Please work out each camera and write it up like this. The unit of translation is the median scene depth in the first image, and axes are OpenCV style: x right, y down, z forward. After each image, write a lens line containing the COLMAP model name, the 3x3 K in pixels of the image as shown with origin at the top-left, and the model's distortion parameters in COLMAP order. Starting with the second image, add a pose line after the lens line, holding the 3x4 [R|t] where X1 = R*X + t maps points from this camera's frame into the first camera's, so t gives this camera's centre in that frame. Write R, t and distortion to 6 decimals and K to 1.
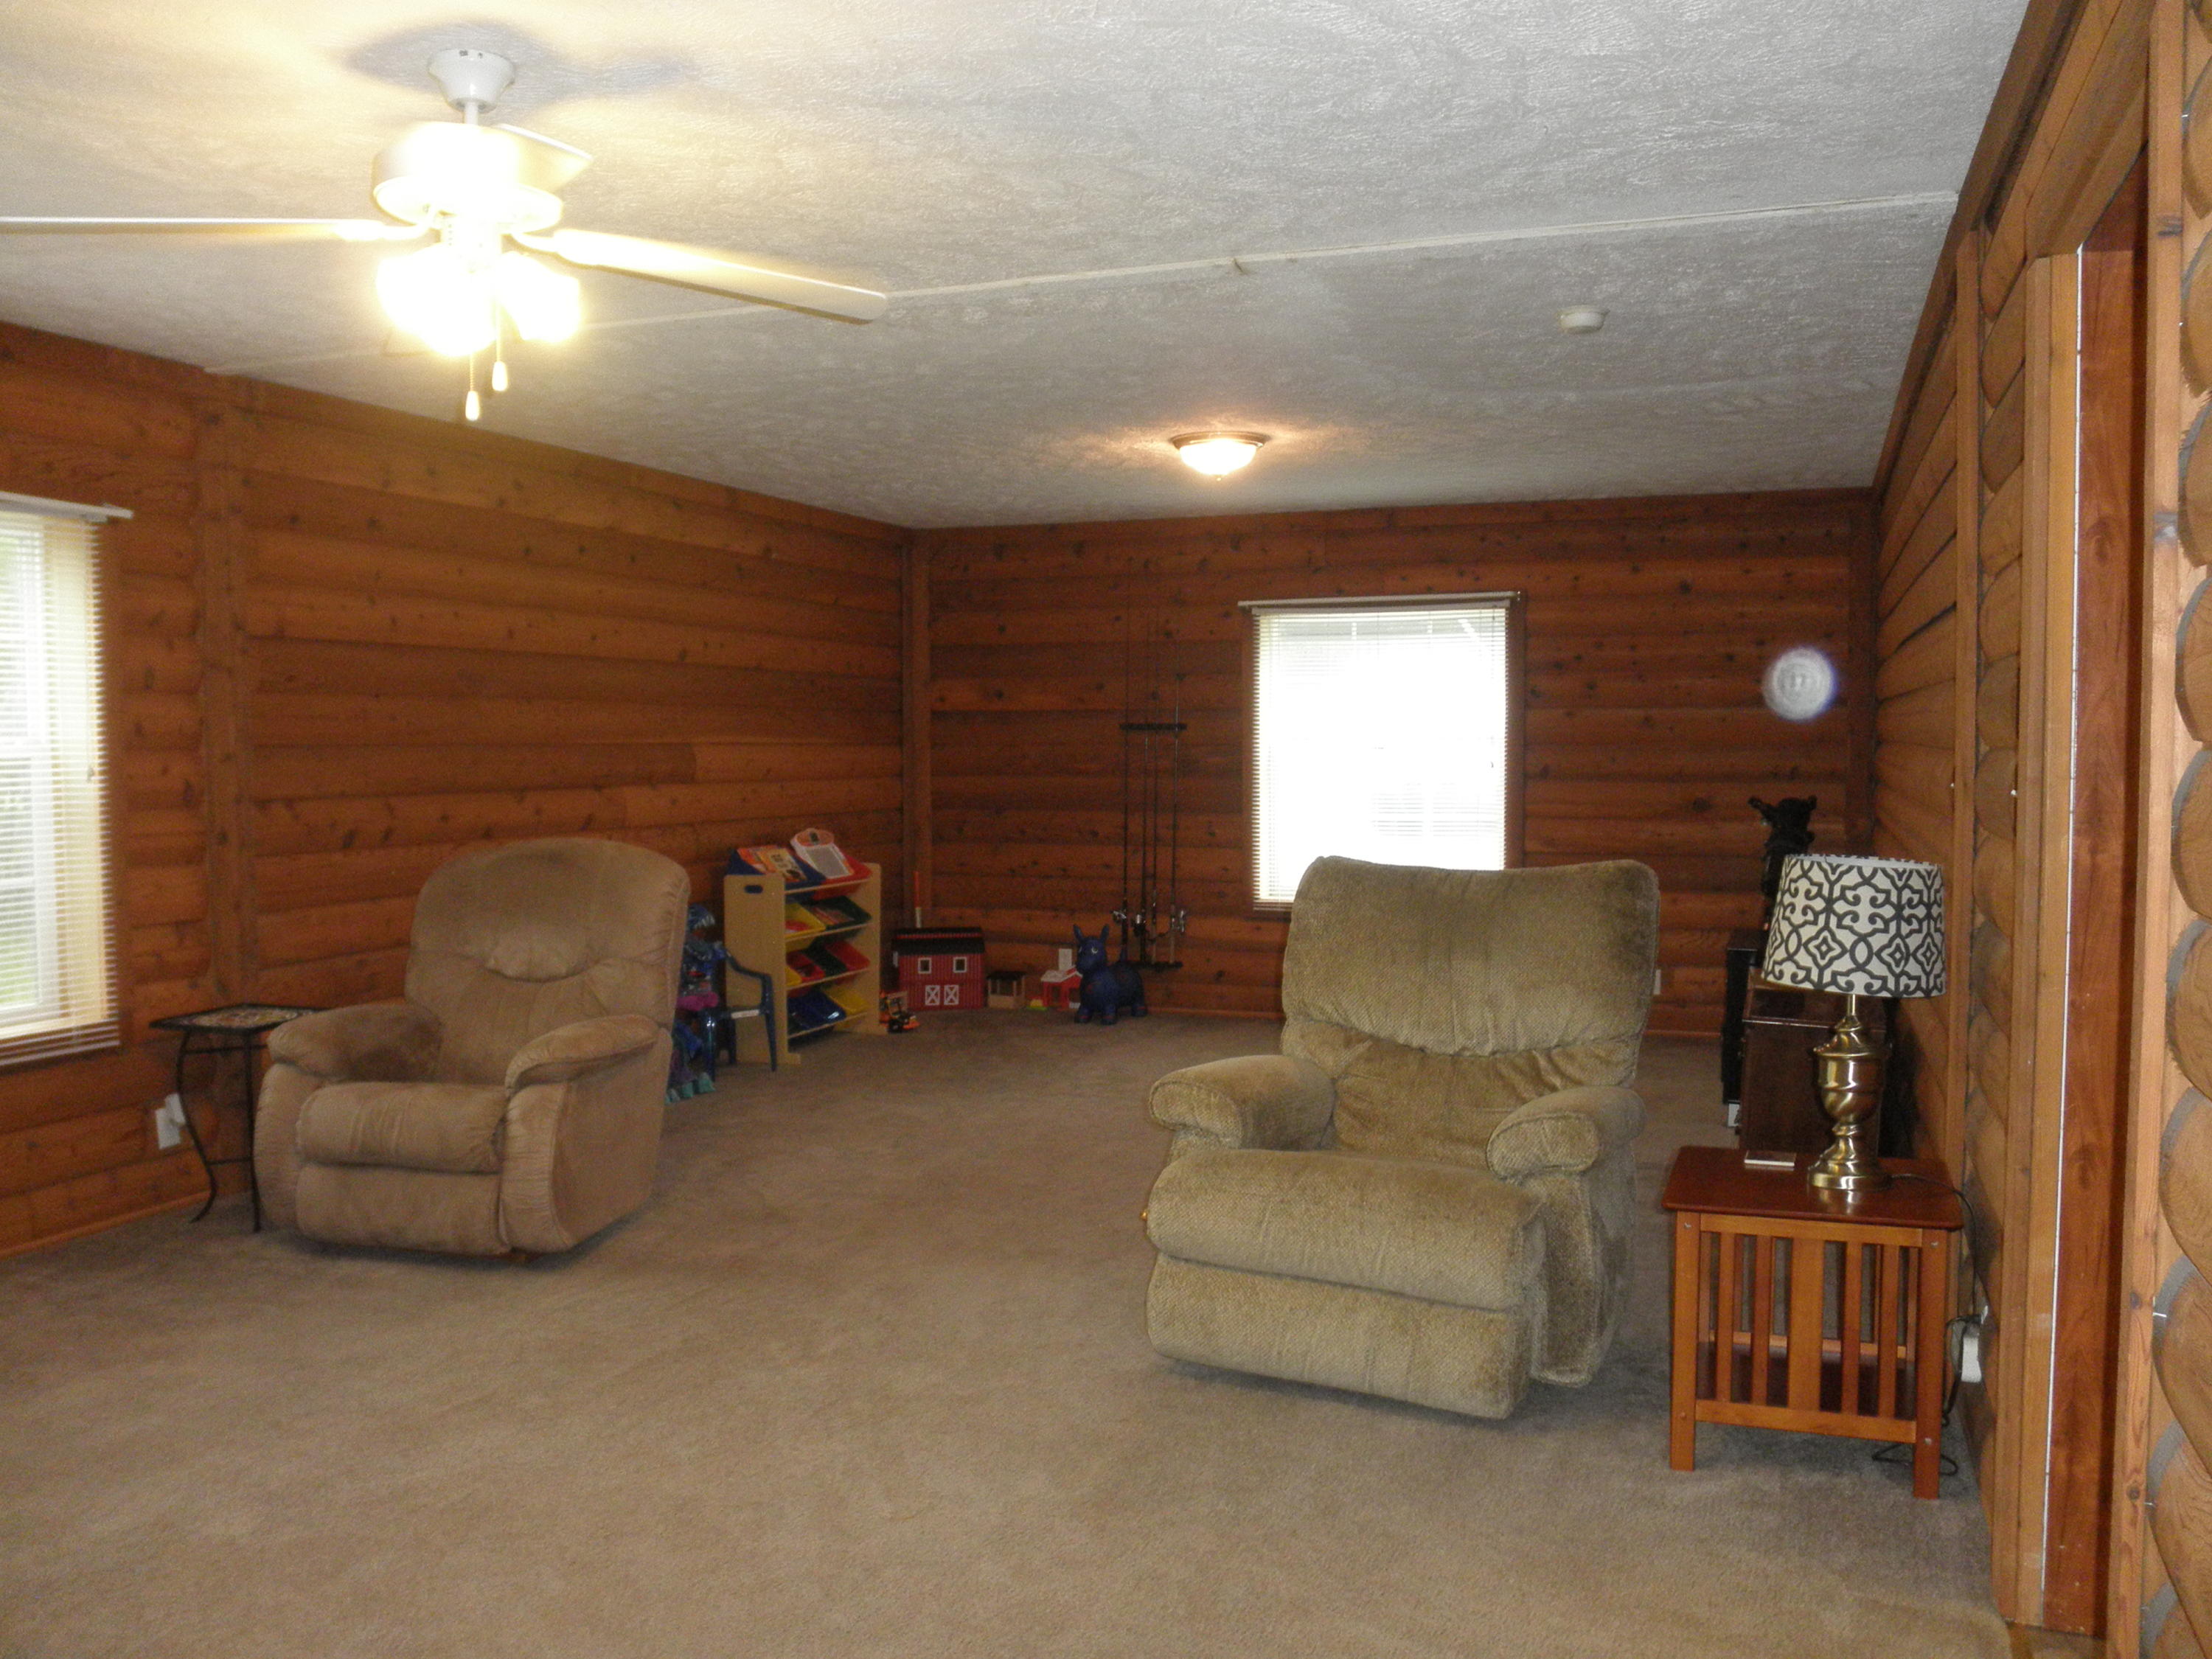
lens RADIAL K [[1848.1, 0, 1106.0], [0, 1848.1, 829.5], [0, 0, 1]] dist [-0.003668, 0.000850]
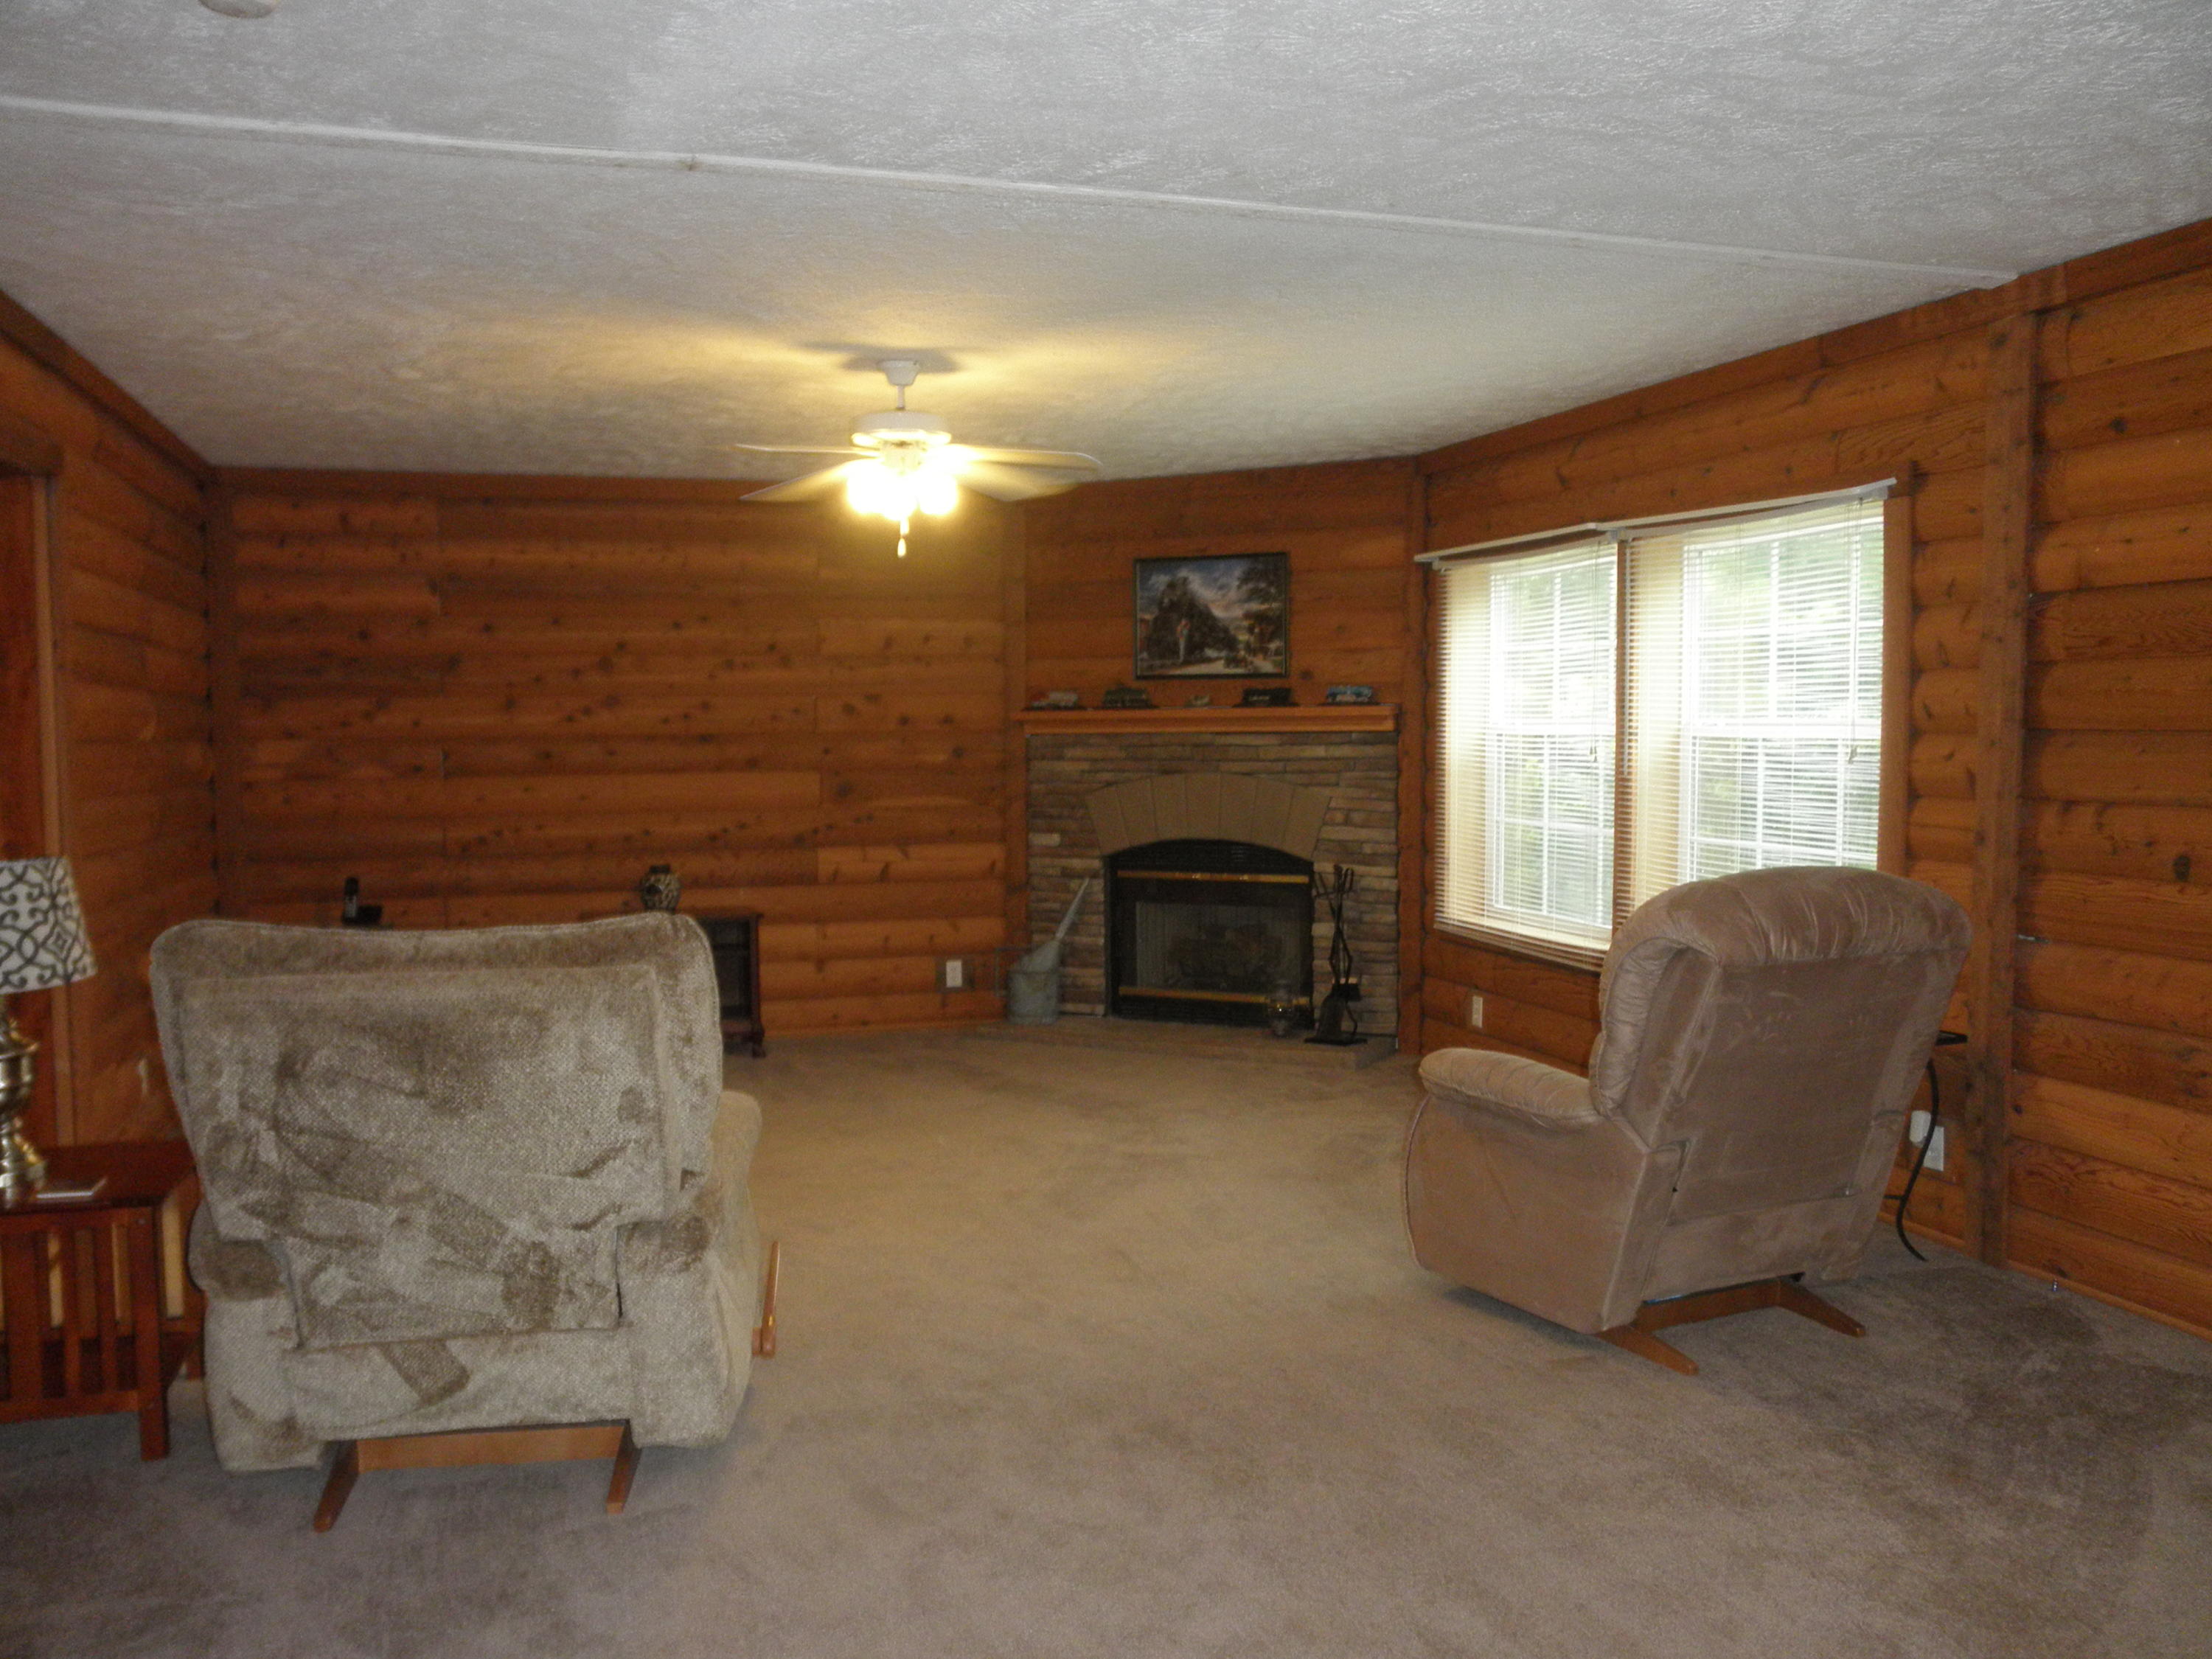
lens RADIAL K [[1848.1, 0, 1106.0], [0, 1848.1, 829.5], [0, 0, 1]] dist [-0.003668, 0.000850]
pose [[-0.783036, 0.048369, -0.620093, 0.345949], [-0.019901, 0.994513, 0.102706, -0.075087], [0.621658, 0.092763, -0.777776, 1.343595]]
